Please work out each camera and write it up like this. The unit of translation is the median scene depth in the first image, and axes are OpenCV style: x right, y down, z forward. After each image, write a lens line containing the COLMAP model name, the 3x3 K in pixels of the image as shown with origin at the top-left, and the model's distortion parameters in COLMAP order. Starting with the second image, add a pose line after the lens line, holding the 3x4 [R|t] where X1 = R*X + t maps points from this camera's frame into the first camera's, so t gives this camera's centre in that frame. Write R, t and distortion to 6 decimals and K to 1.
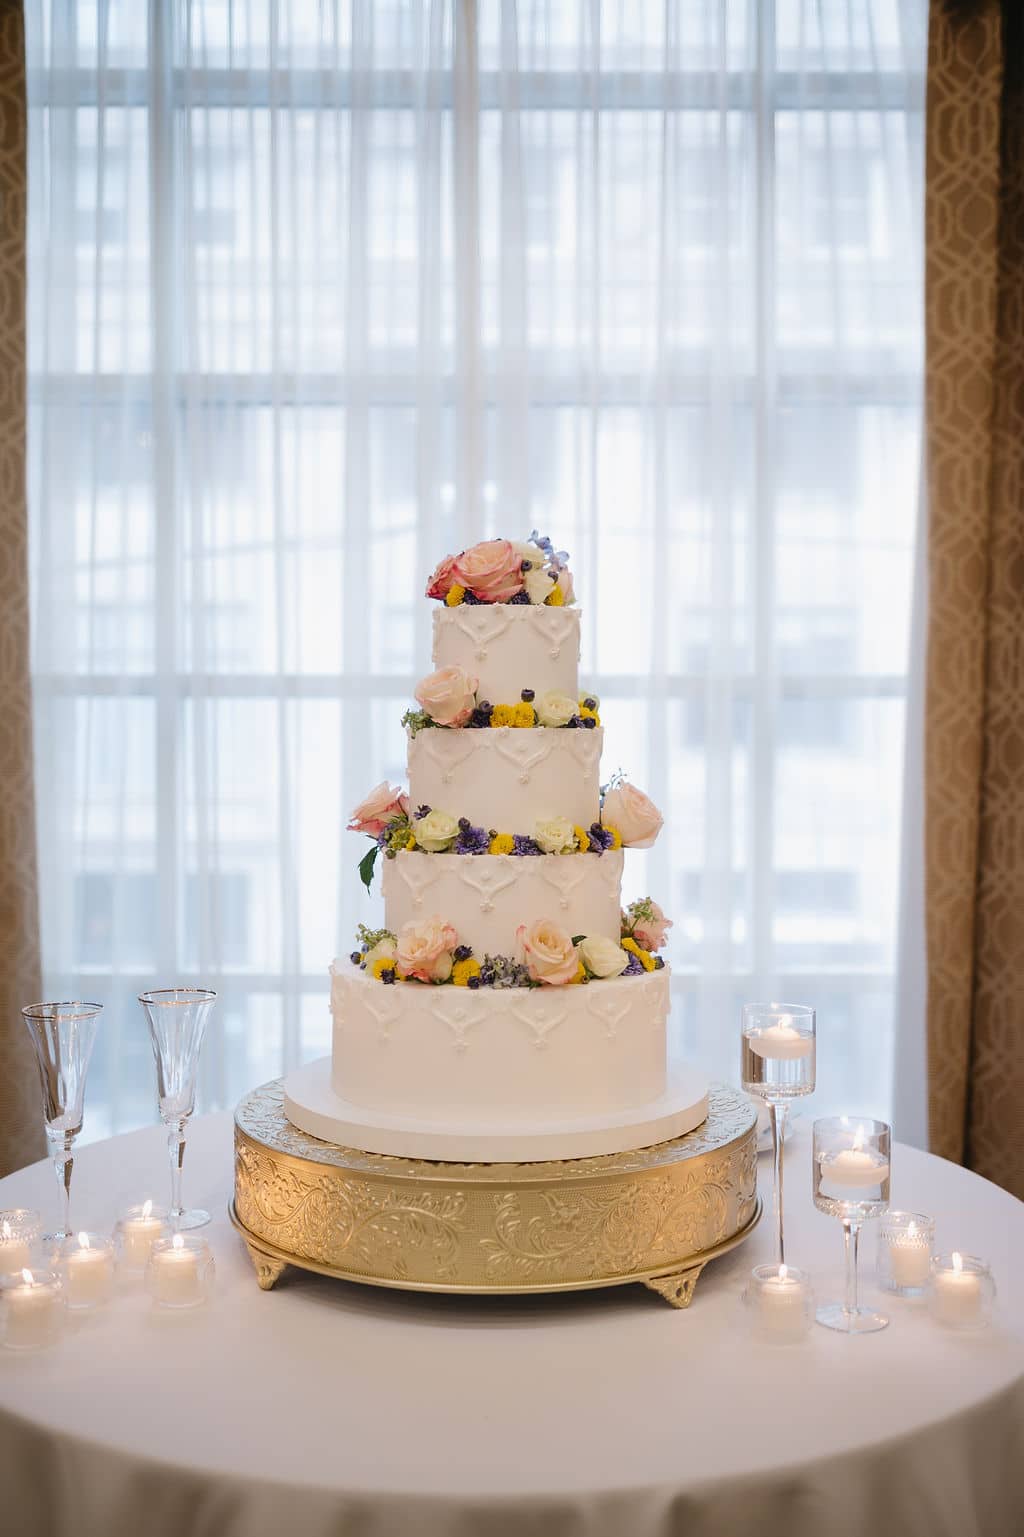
lens RADIAL K [[1492.4, 0, 515.1], [0, 1492.4, 769.3], [0, 0, 1]] dist [-0.008019, 0.000000]
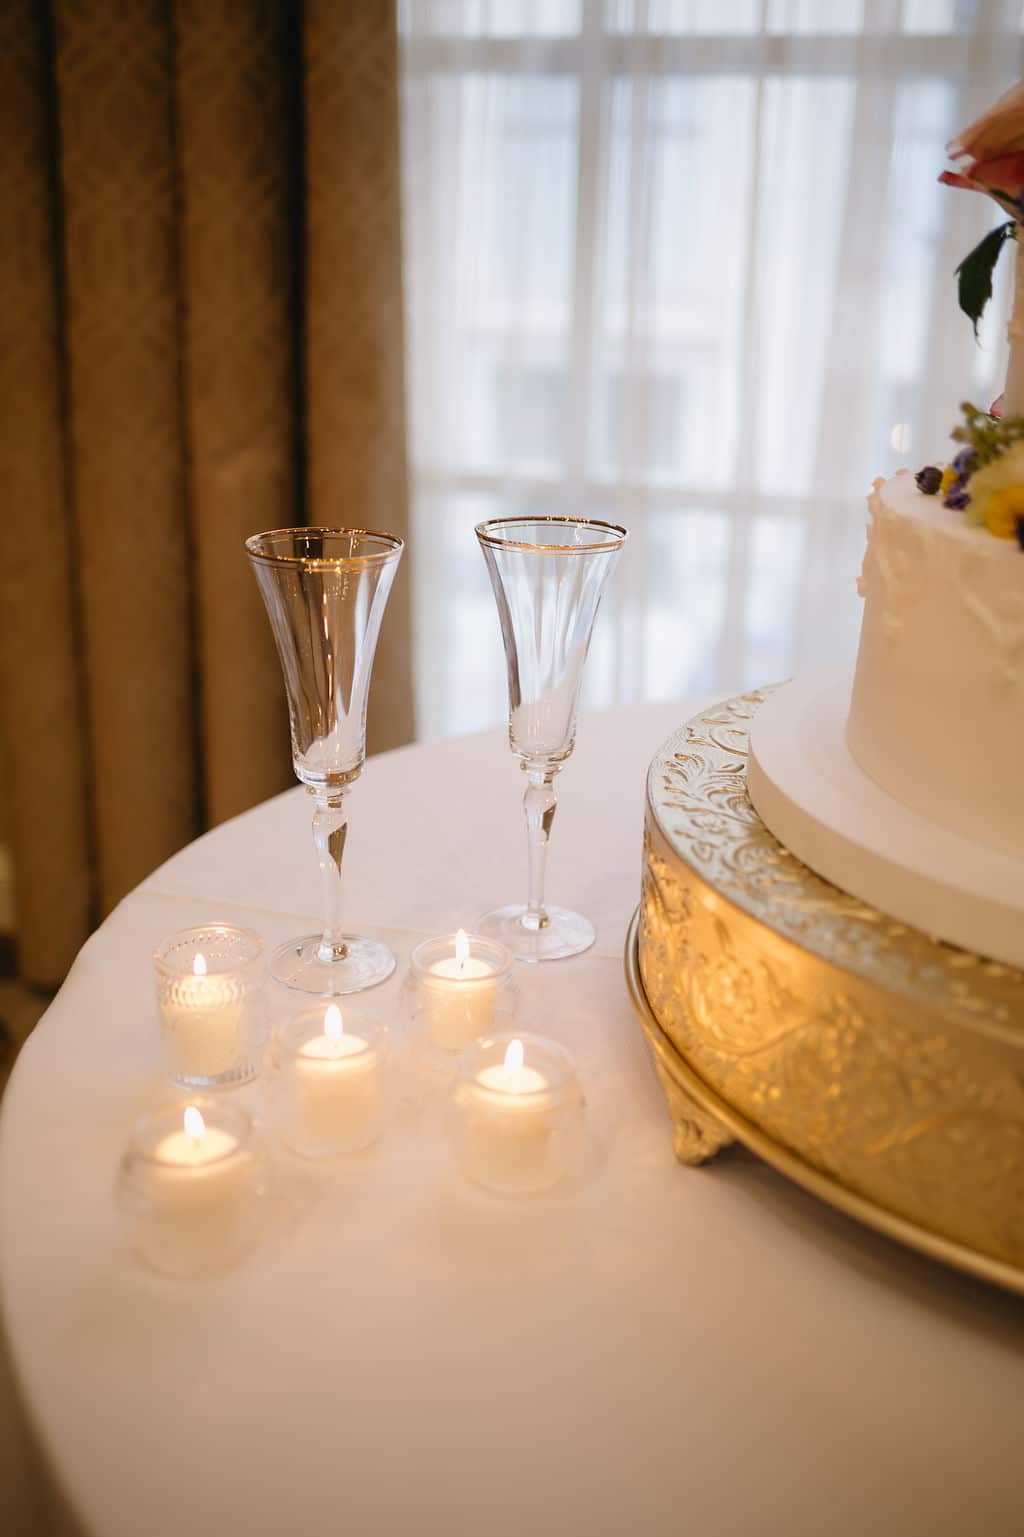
lens RADIAL K [[1492.4, 0, 513.5], [0, 1492.4, 771.2], [0, 0, 1]] dist [-0.008019, 0.000000]
pose [[0.957851, 0.119355, -0.261296, -0.101743], [-0.029337, 0.945486, 0.324338, 0.068208], [0.285763, -0.303002, 0.909137, 0.538429]]
